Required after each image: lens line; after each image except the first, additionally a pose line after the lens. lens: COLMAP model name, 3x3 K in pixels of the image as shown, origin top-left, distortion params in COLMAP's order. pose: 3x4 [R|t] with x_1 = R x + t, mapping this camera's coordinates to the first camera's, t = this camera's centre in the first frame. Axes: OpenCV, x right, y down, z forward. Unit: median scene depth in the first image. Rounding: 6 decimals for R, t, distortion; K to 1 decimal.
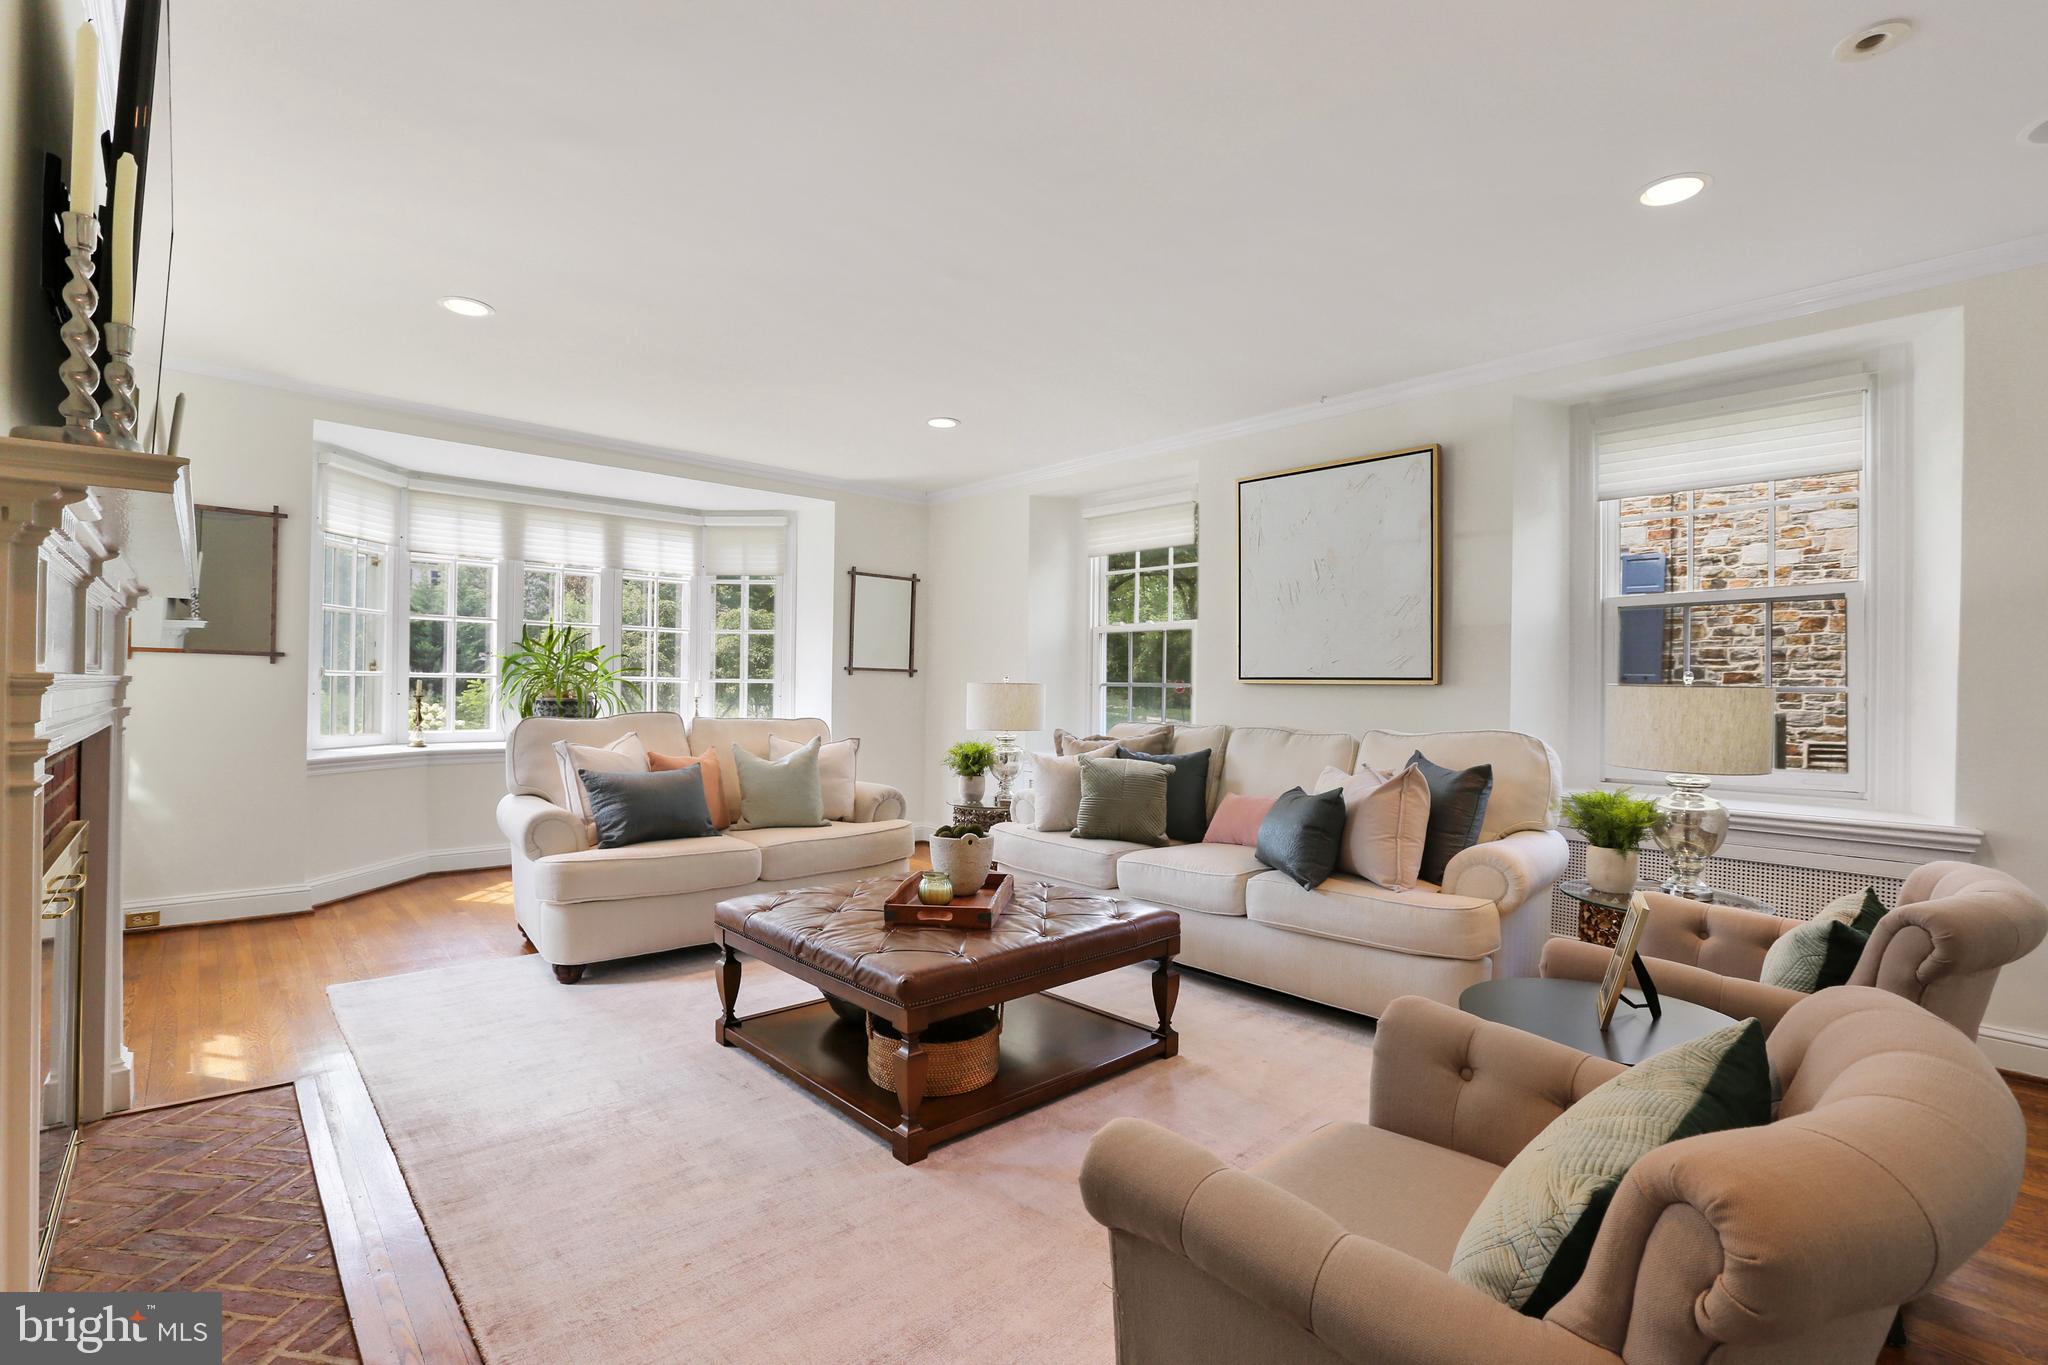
lens RADIAL K [[932.2, 0, 1018.3], [0, 932.2, 663.2], [0, 0, 1]] dist [-0.002510, -0.000339]
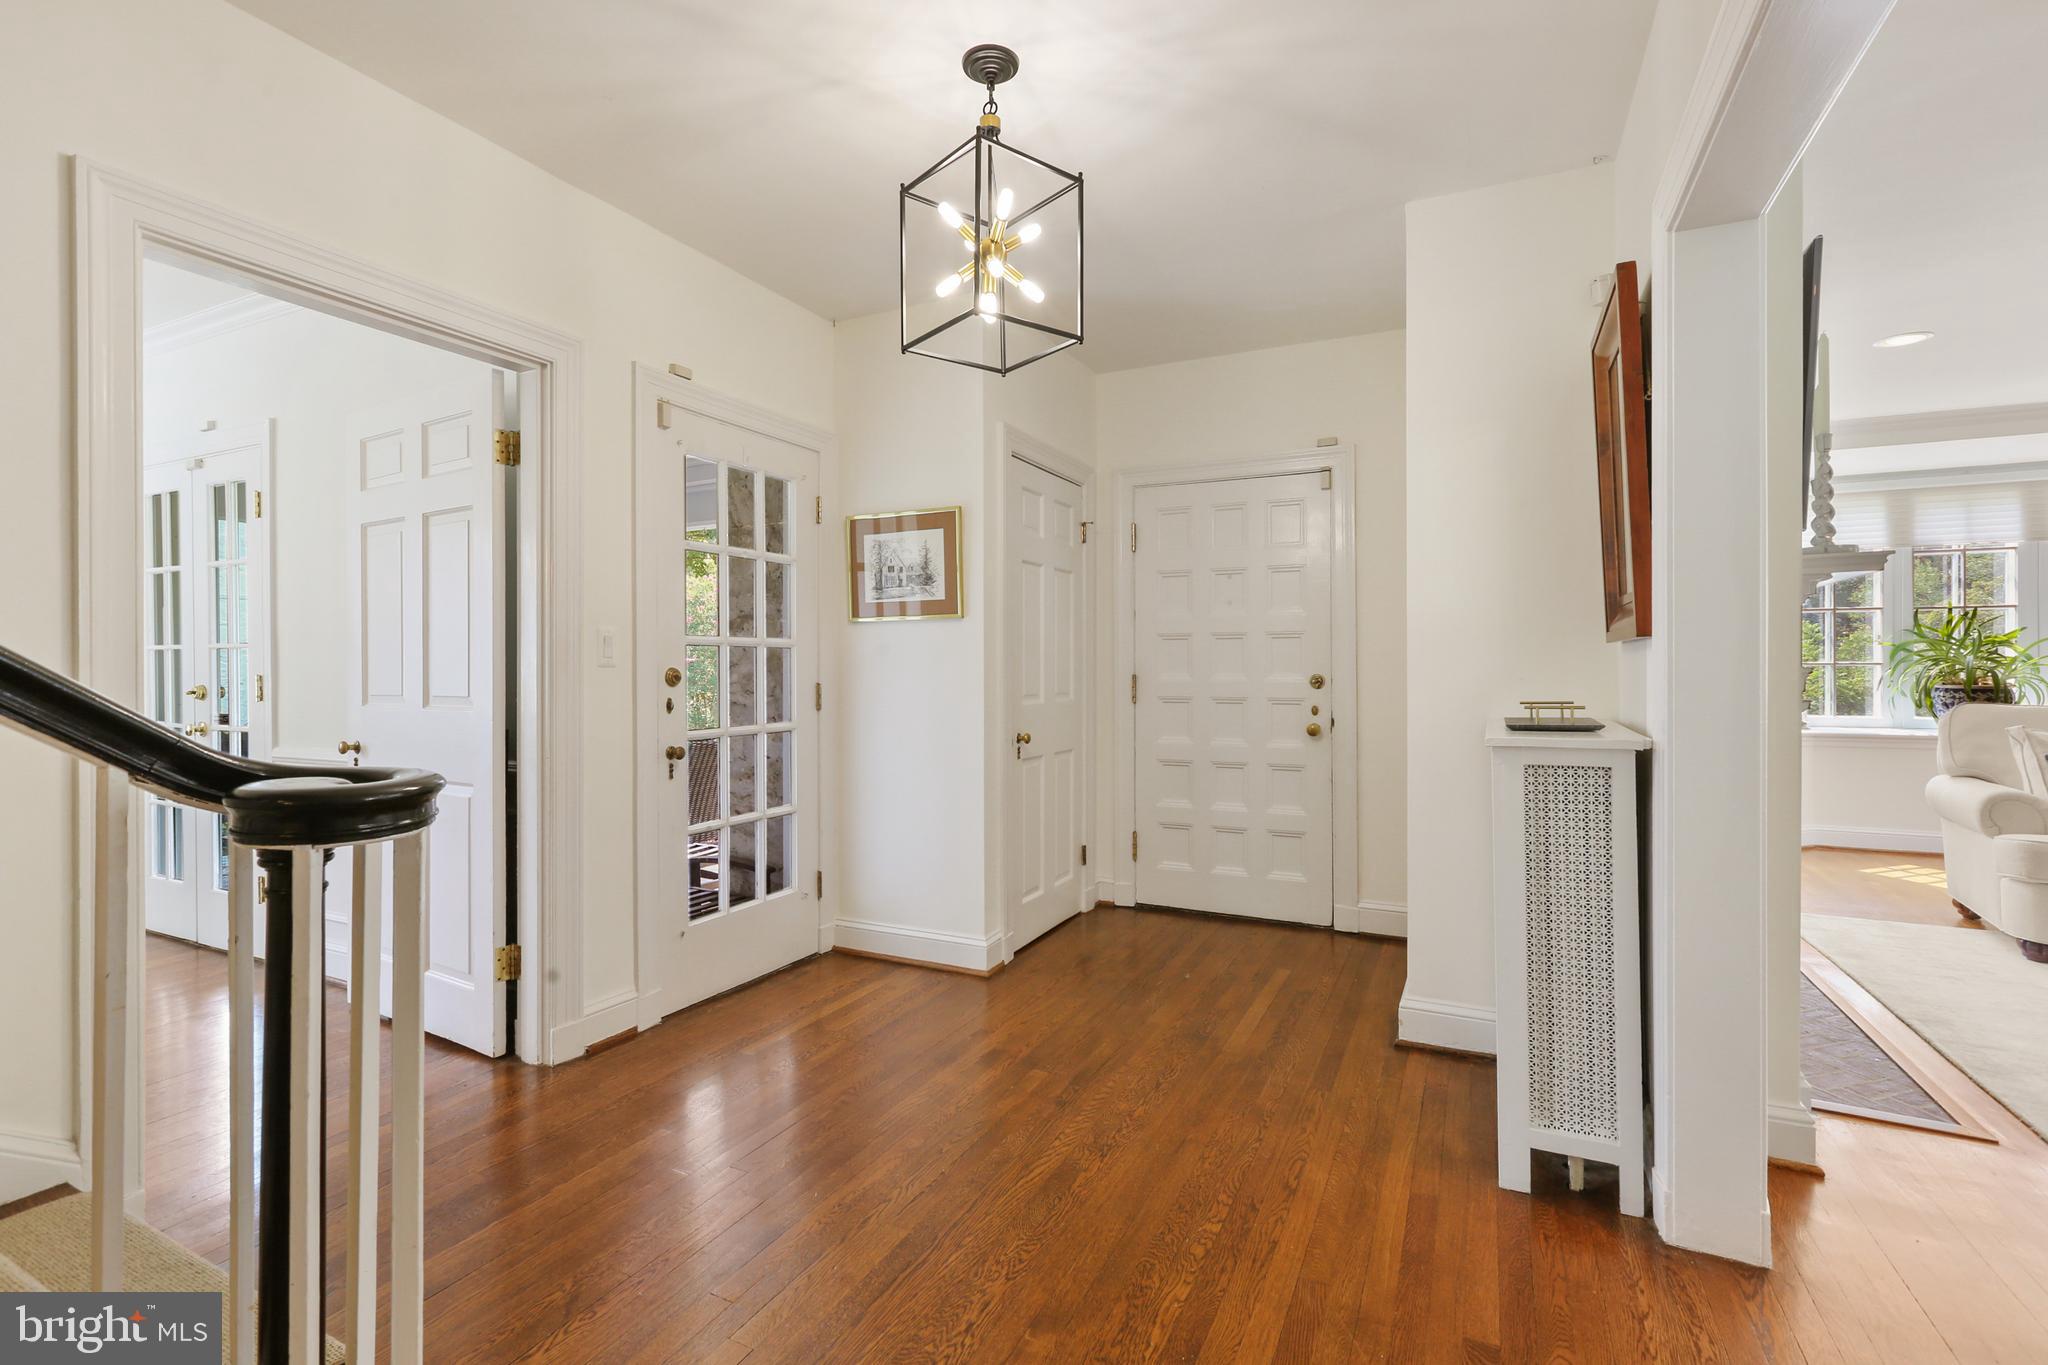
lens RADIAL K [[932.2, 0, 1018.3], [0, 932.2, 663.2], [0, 0, 1]] dist [-0.002510, -0.000339]
pose [[0.368218, -0.012865, -0.929651, 0.035394], [0.024266, 0.999697, -0.004223, -0.004692], [0.929423, -0.021004, 0.368418, -0.254267]]
